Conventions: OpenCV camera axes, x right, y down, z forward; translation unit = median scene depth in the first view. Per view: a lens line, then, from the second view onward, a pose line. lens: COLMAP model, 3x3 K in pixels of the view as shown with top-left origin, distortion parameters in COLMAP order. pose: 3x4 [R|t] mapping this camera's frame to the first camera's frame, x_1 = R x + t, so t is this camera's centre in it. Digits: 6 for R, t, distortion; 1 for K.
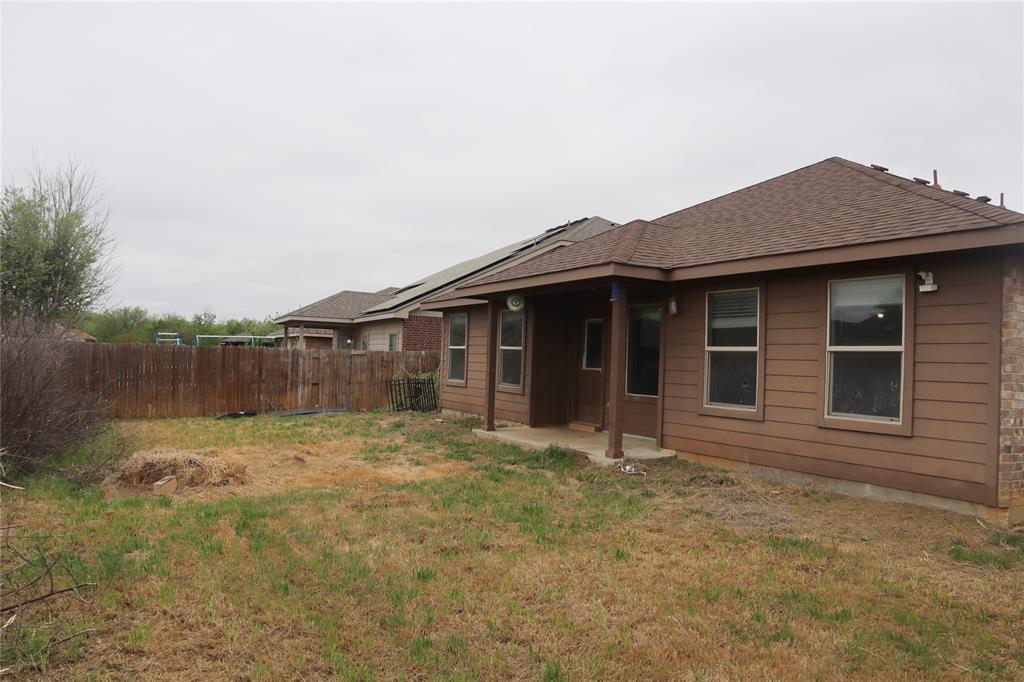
lens RADIAL K [[691.3, 0, 512.0], [0, 691.3, 341.0], [0, 0, 1]] dist [-0.003173, -0.000875]
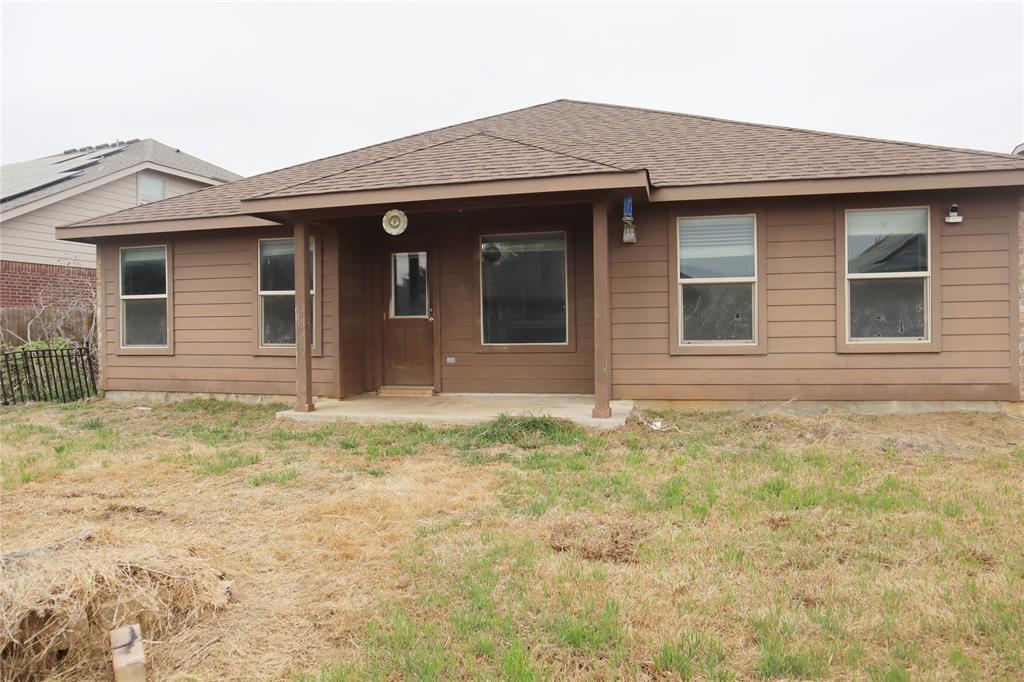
lens RADIAL K [[705.6, 0, 512.9], [0, 705.6, 327.0], [0, 0, 1]] dist [-0.056593, 0.001356]
pose [[0.715878, -0.041673, 0.696981, -0.610993], [0.016816, 0.998957, 0.042456, 0.033956], [-0.698023, -0.018673, 0.715832, 0.600245]]
